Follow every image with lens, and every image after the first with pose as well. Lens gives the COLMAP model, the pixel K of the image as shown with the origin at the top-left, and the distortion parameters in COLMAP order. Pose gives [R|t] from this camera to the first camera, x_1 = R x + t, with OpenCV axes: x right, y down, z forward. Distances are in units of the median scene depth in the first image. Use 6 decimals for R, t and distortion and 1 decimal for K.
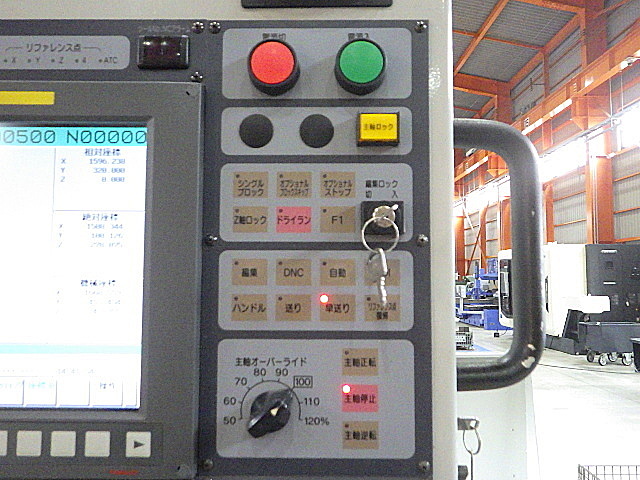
lens RADIAL K [[565.7, 0, 317.9], [0, 565.7, 257.1], [0, 0, 1]] dist [0.004027, -0.009283]
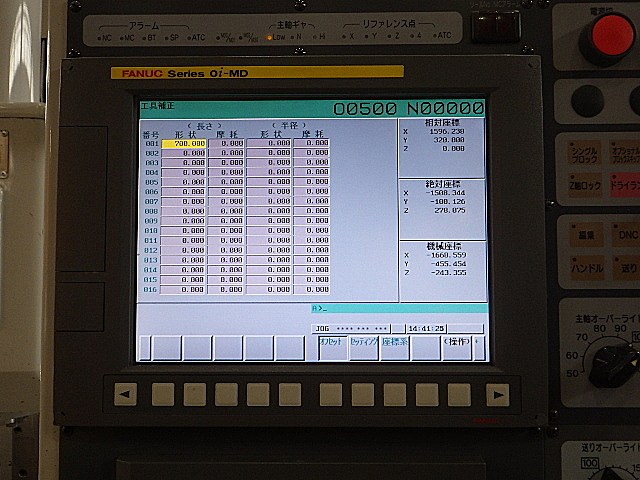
lens RADIAL K [[527.6, 0, 320.0], [0, 527.6, 240.0], [0, 0, 1]] dist [-0.005062, -0.005035]
pose [[0.999728, -0.005619, -0.022614, -0.591559], [0.006370, 0.999426, 0.033278, 0.000213], [0.022415, -0.033413, 0.999190, -0.000367]]
